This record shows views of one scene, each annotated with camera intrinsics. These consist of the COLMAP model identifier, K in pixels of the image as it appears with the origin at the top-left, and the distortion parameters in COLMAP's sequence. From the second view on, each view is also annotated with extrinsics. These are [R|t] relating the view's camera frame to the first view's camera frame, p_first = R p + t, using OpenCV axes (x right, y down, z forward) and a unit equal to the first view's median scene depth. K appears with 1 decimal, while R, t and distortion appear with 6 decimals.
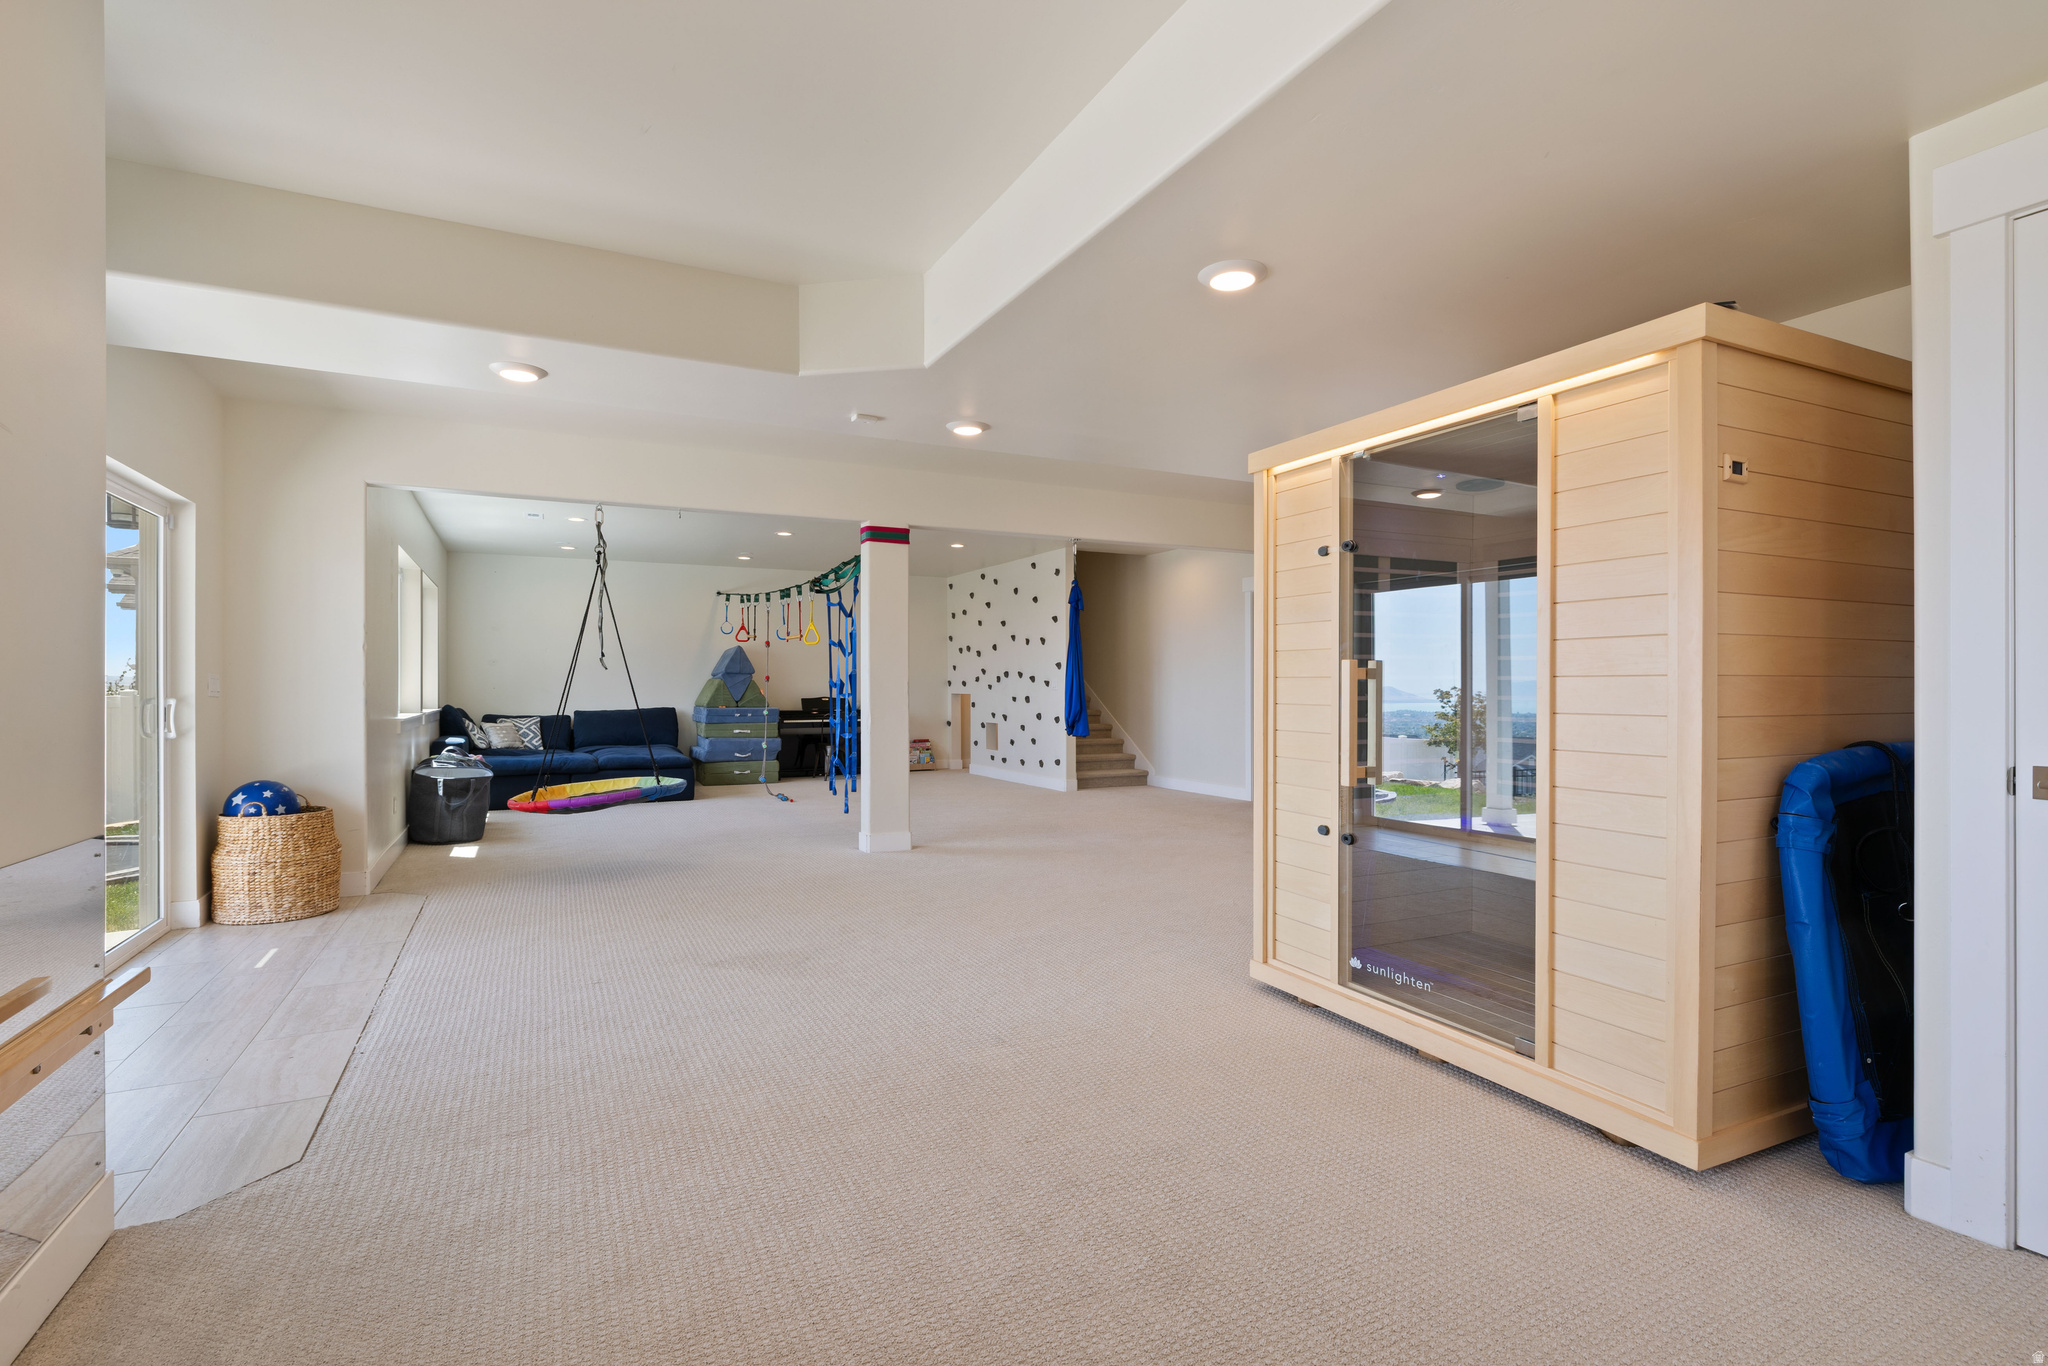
lens RADIAL K [[969.7, 0, 1021.3], [0, 969.7, 694.3], [0, 0, 1]] dist [-0.006239, -0.000097]
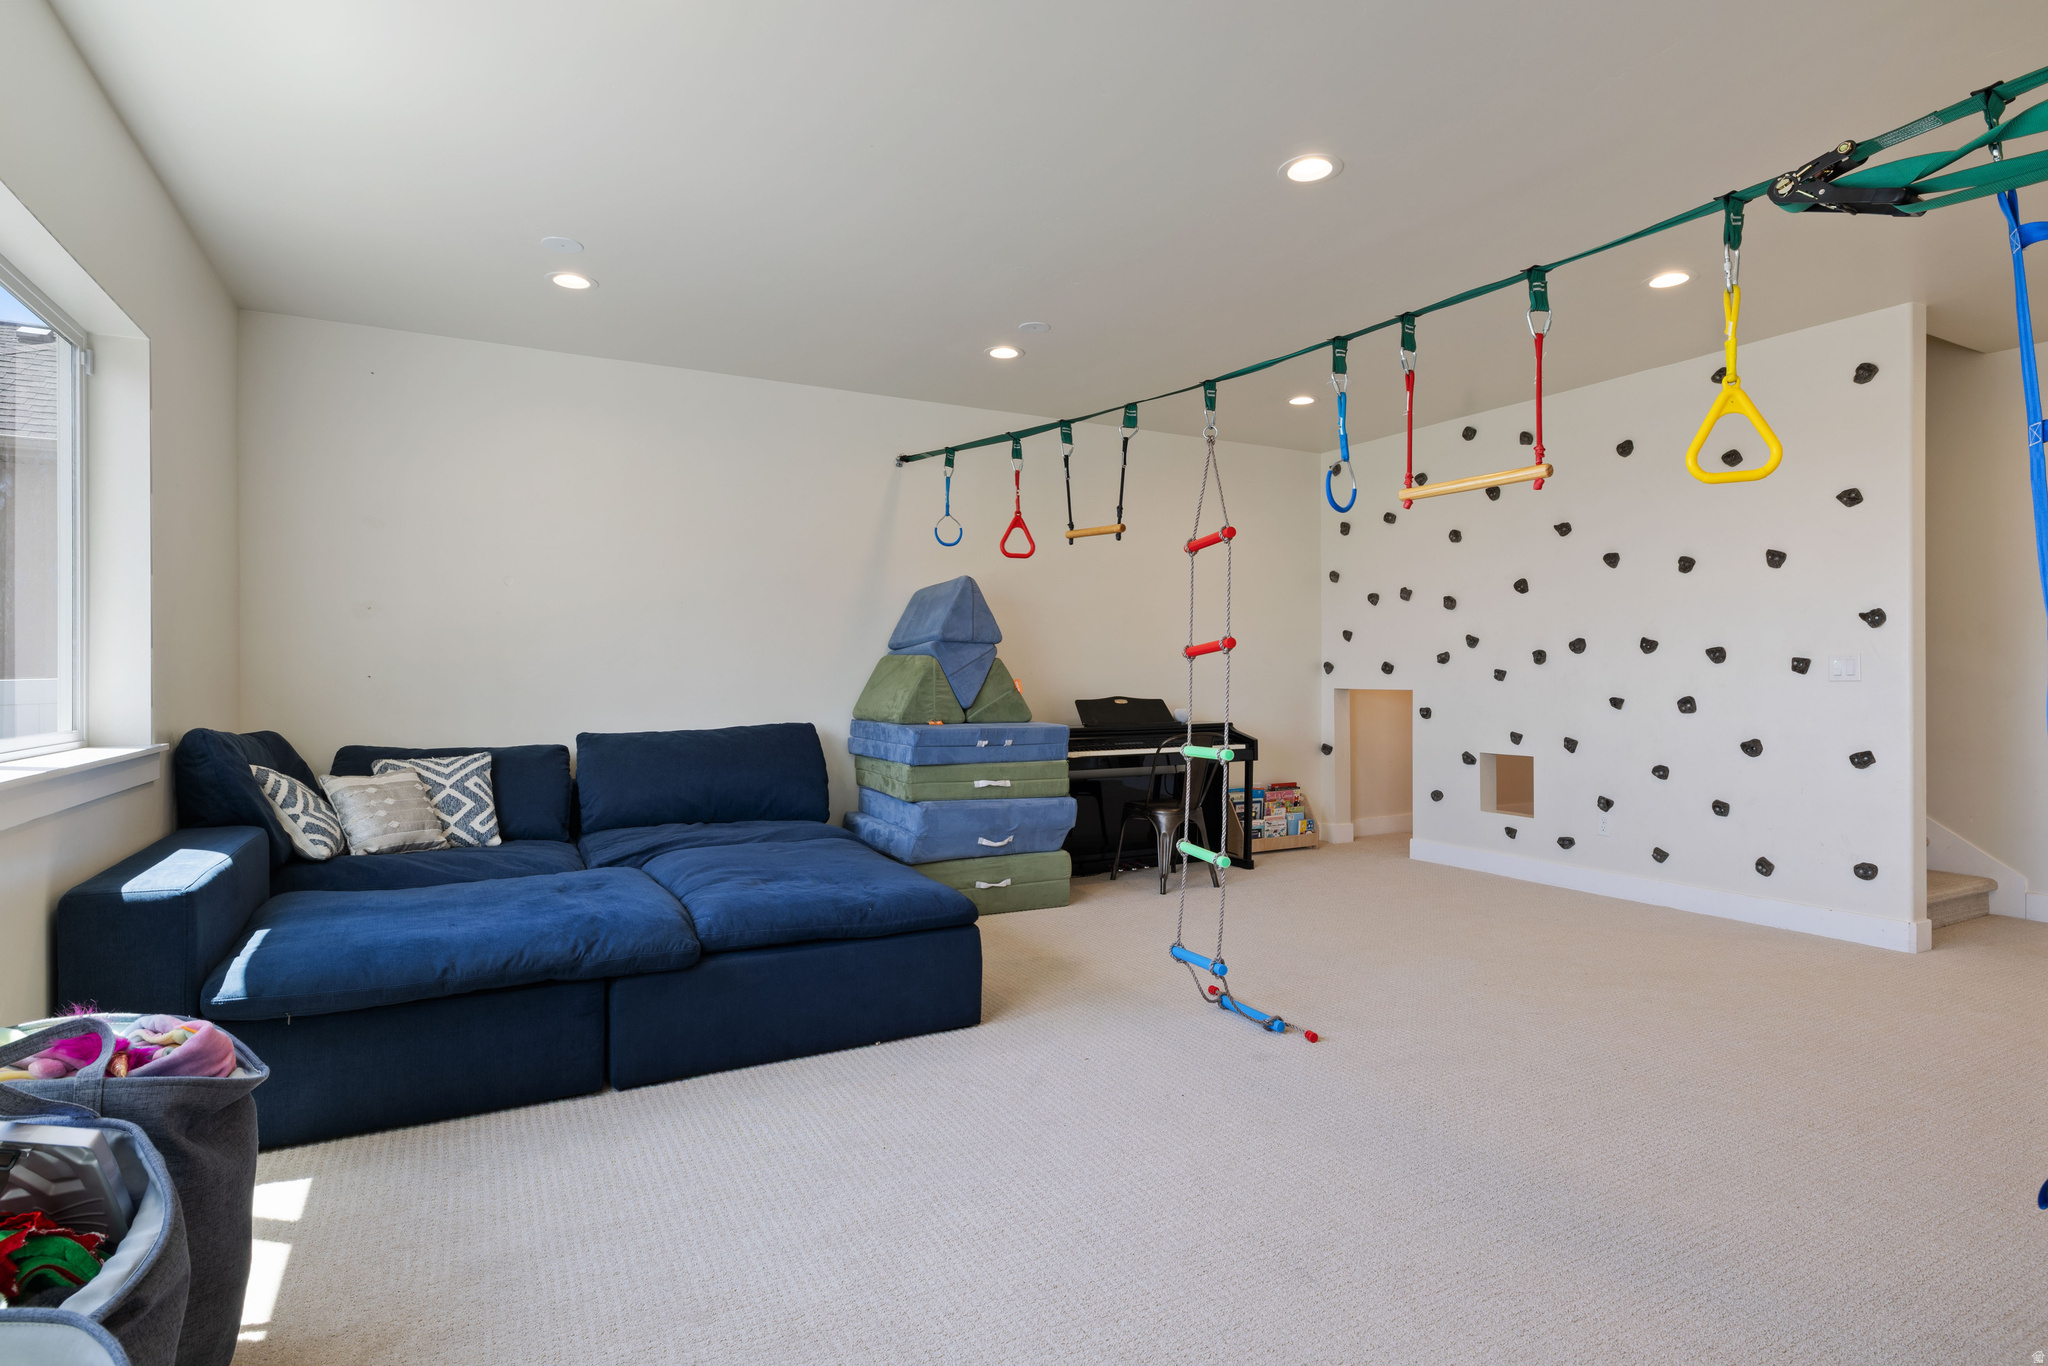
lens RADIAL K [[1039.3, 0, 1022.3], [0, 1039.3, 689.3], [0, 0, 1]] dist [-0.006164, 0.000123]
pose [[0.999748, 0.000199, 0.022440, -0.282713], [-0.000297, 0.999990, 0.004380, -0.003135], [-0.022439, -0.004386, 0.999739, 0.558221]]
